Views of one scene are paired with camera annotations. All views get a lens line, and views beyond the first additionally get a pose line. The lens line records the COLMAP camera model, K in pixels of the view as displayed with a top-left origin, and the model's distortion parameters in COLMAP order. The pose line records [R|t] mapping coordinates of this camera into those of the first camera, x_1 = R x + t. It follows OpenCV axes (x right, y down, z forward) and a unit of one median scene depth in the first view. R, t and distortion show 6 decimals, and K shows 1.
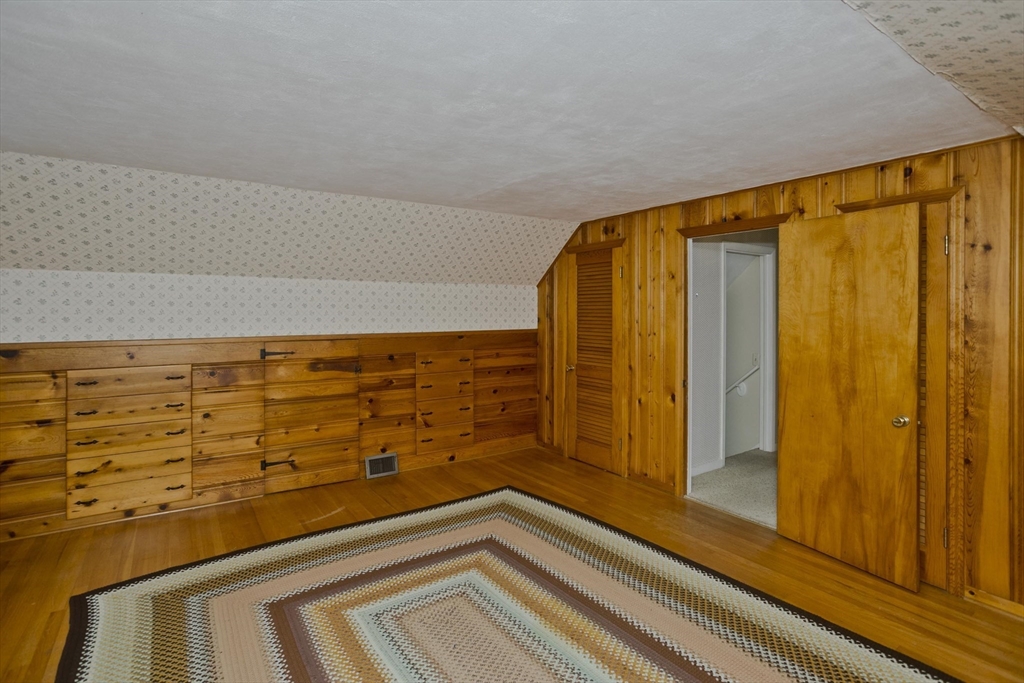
lens RADIAL K [[516.8, 0, 507.3], [0, 516.8, 303.9], [0, 0, 1]] dist [-0.049059, 0.033628]
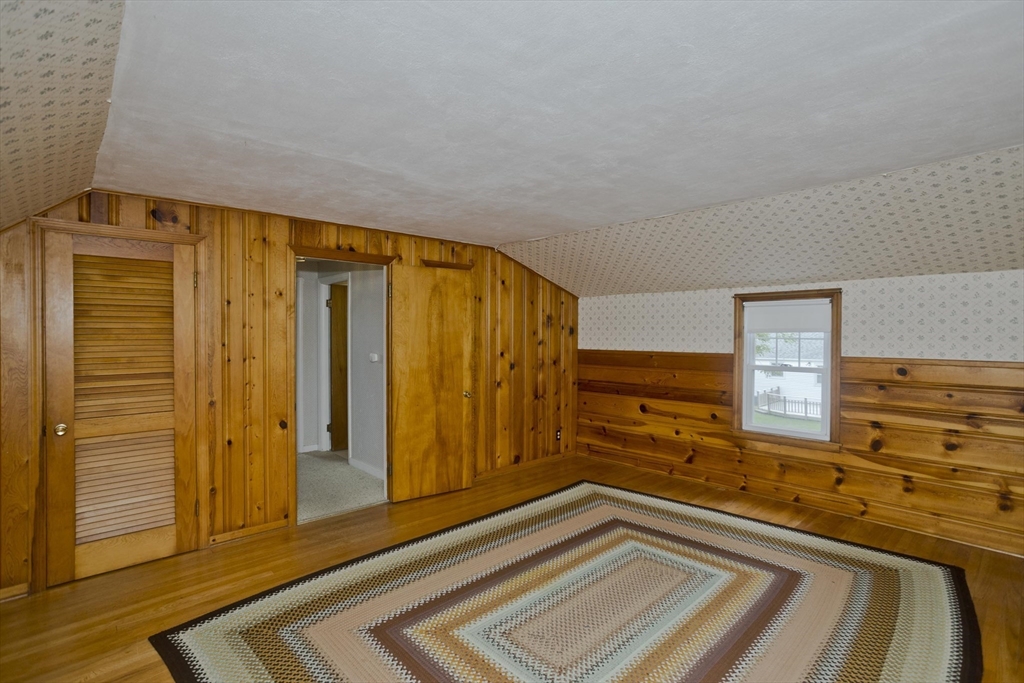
lens RADIAL K [[506.7, 0, 516.0], [0, 506.7, 333.6], [0, 0, 1]] dist [-0.049032, 0.030925]
pose [[-0.161305, -0.001902, 0.986903, -0.803954], [-0.011361, 0.999935, 0.000070, 0.016759], [-0.986839, -0.011201, -0.161316, 0.921381]]
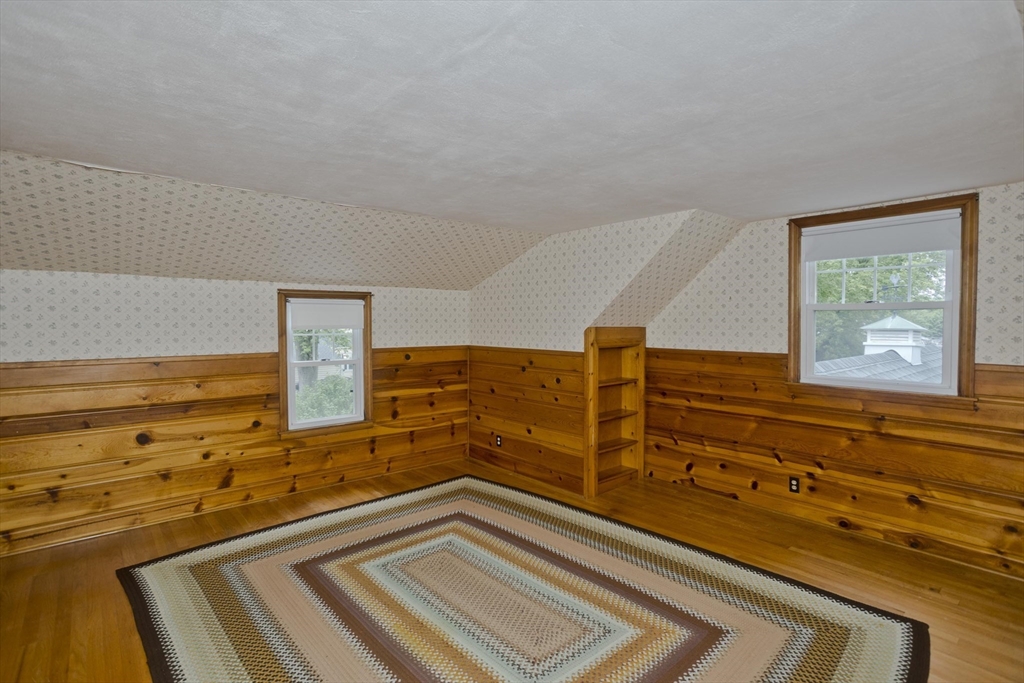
lens RADIAL K [[506.7, 0, 516.0], [0, 506.7, 333.6], [0, 0, 1]] dist [-0.049032, 0.030925]
pose [[-0.992019, 0.003343, -0.126042, 0.039687], [0.001740, 0.999916, 0.012824, 0.000798], [0.126074, 0.012502, -0.991942, 1.485913]]
